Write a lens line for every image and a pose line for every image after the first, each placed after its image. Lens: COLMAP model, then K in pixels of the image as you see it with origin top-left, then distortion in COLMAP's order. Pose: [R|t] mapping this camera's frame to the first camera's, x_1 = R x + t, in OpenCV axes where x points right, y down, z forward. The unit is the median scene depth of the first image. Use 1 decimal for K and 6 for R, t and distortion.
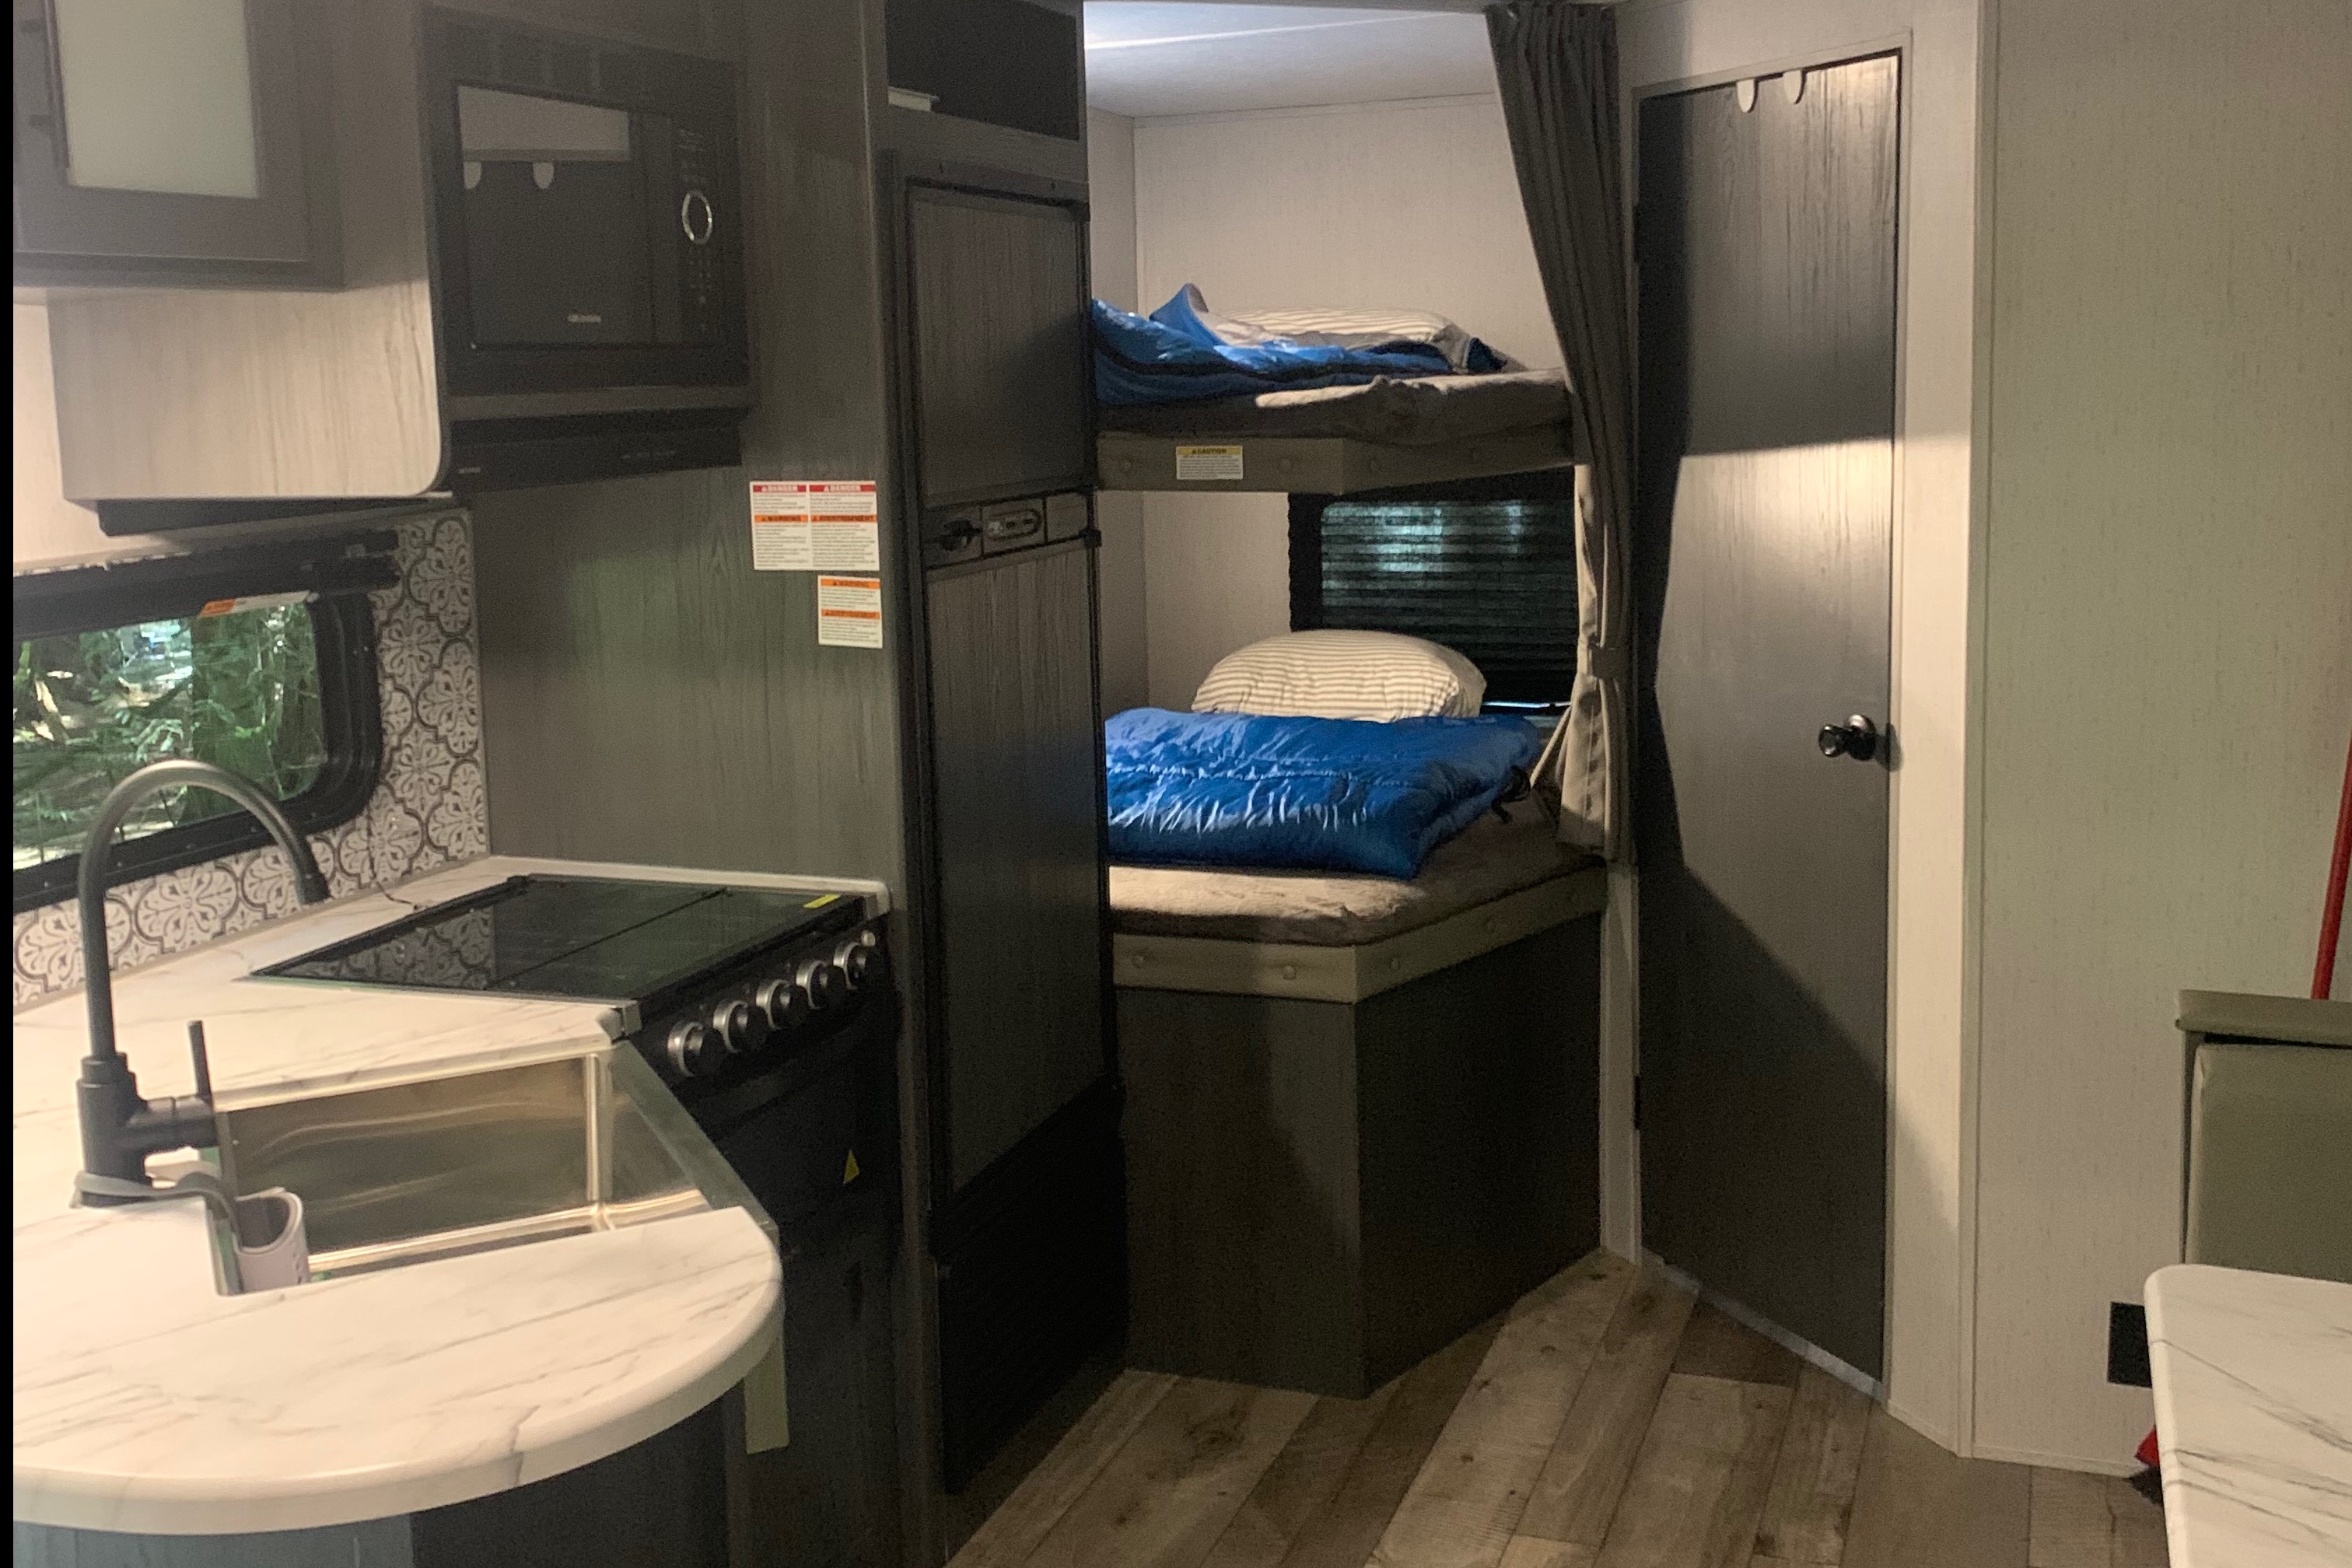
lens RADIAL K [[2457.0, 0, 1177.5], [0, 2457.0, 762.5], [0, 0, 1]] dist [0.080782, -0.008681]
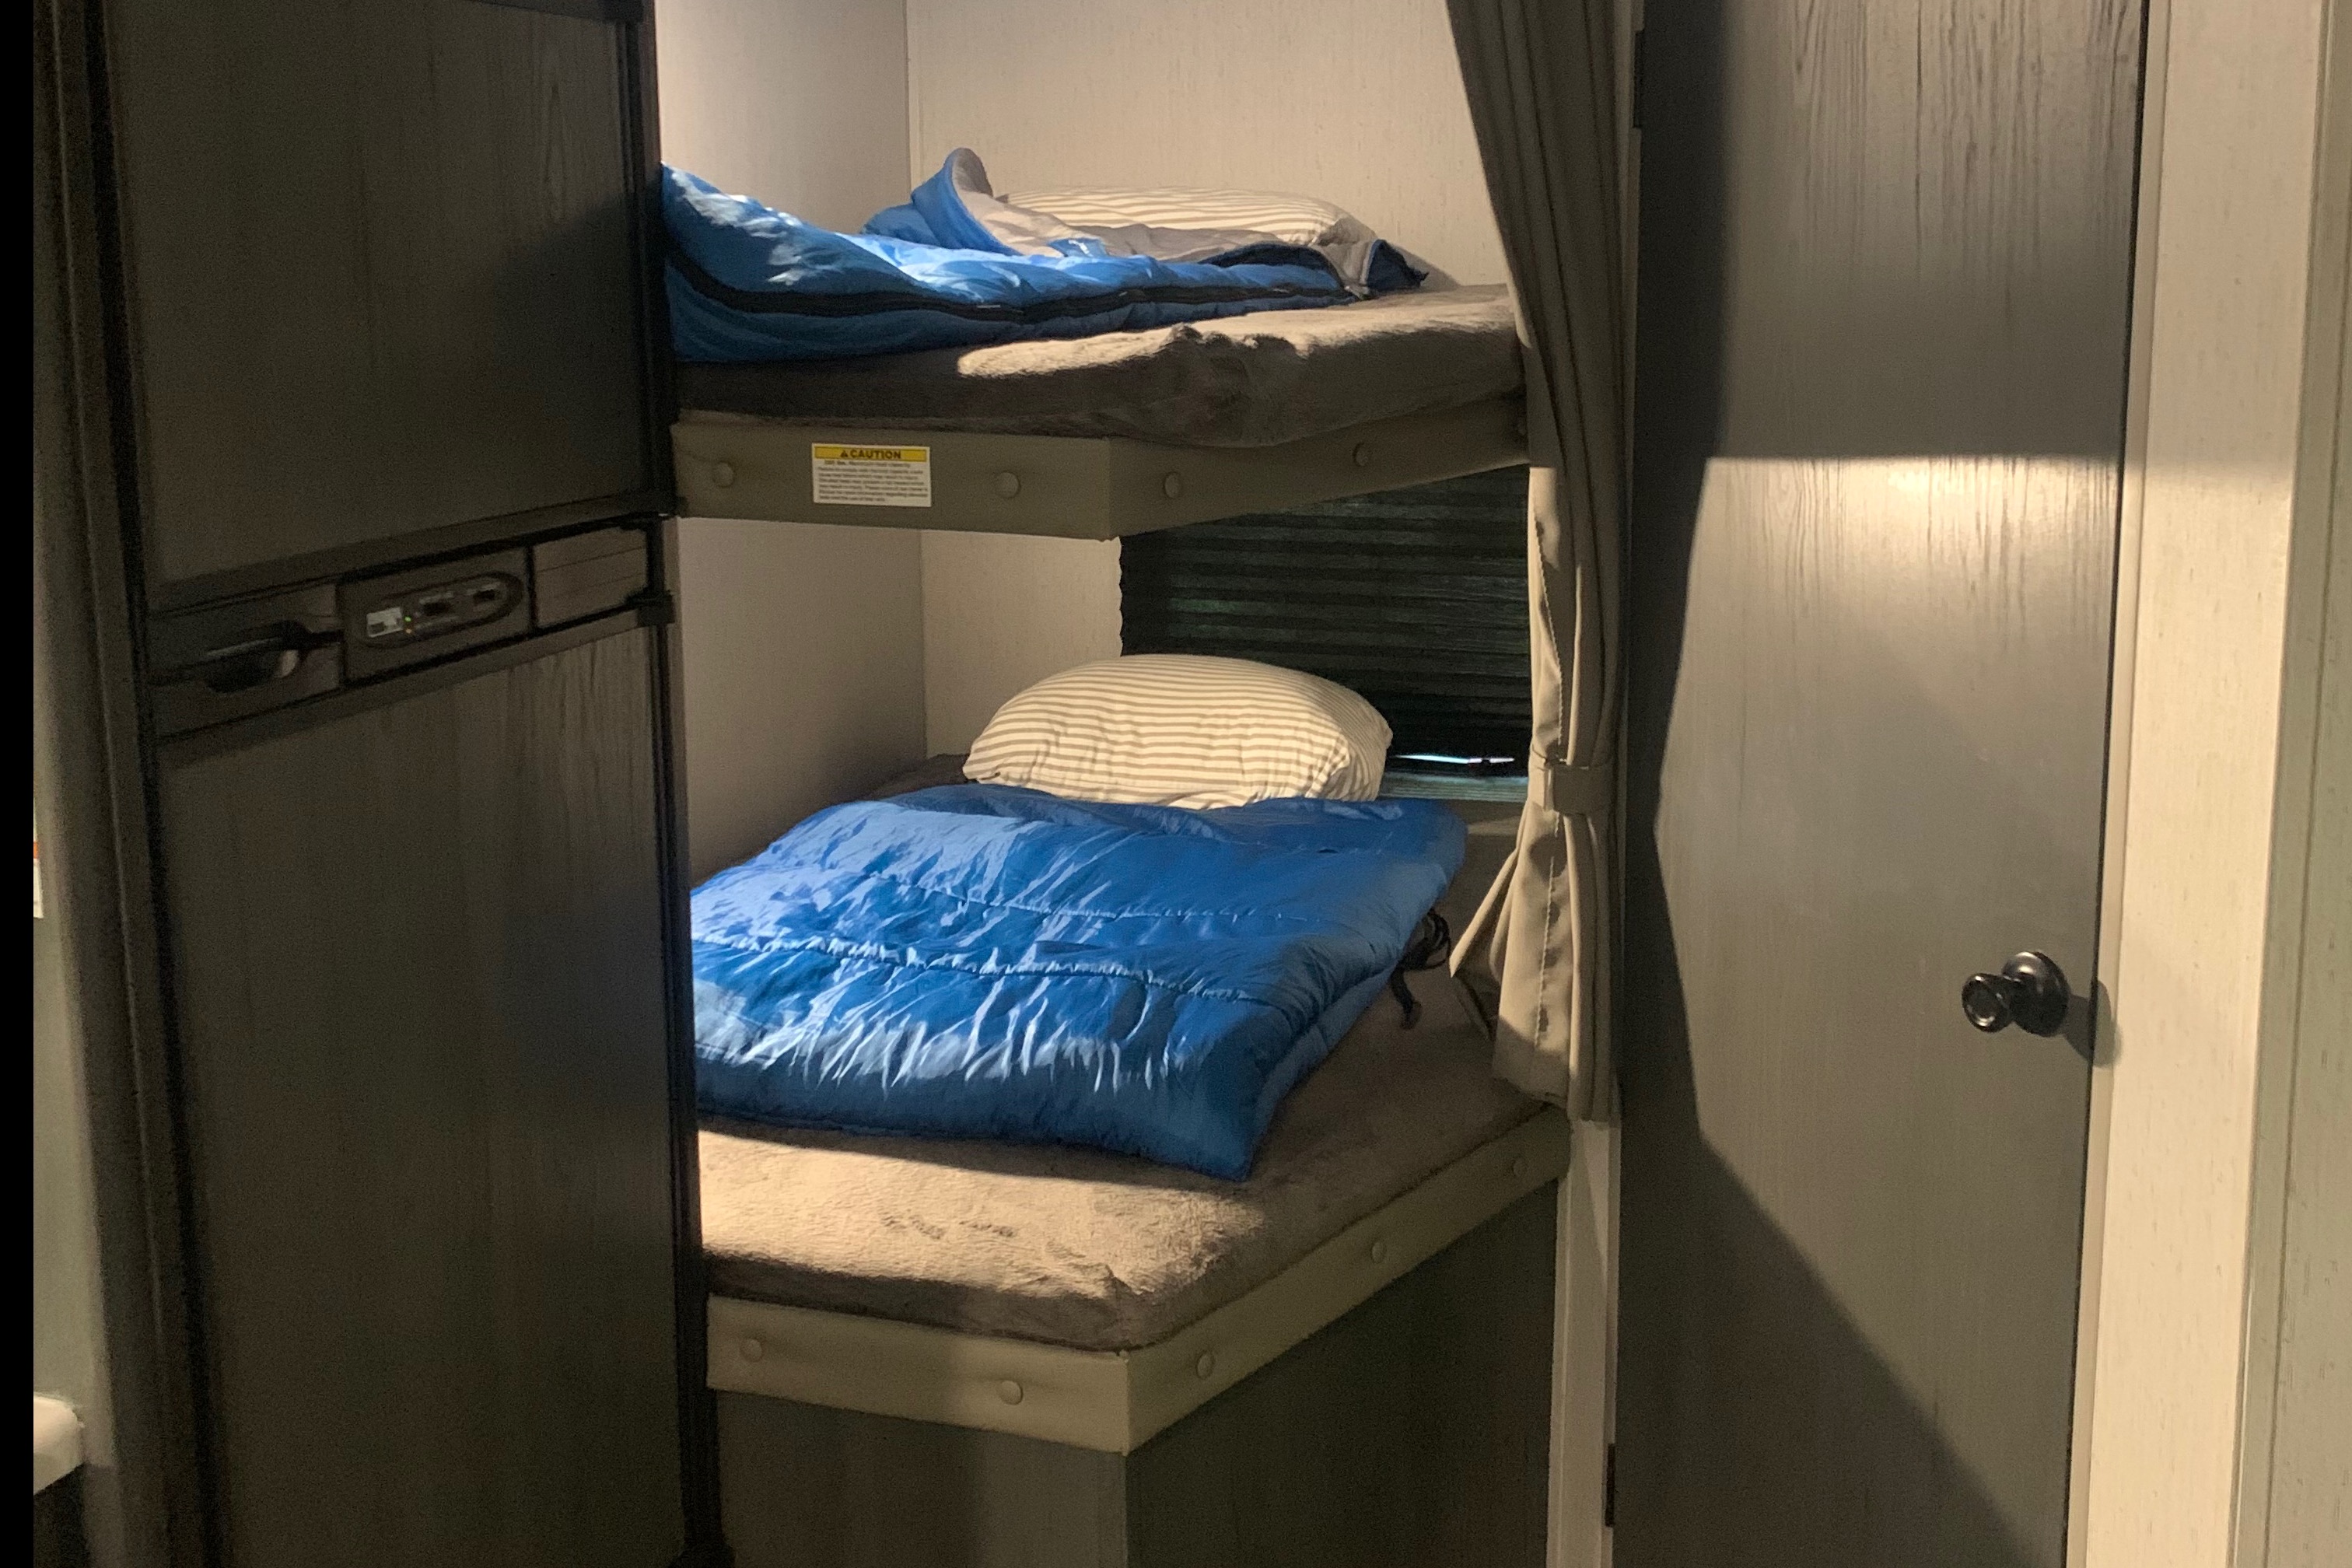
lens RADIAL K [[2897.7, 0, 1176.0], [0, 2897.7, 784.0], [0, 0, 1]] dist [0.089057, -0.019825]
pose [[0.998857, 0.012984, 0.045995, 0.044437], [-0.013976, 0.999675, 0.021309, -0.058227], [-0.045704, -0.021927, 0.998714, 0.301696]]
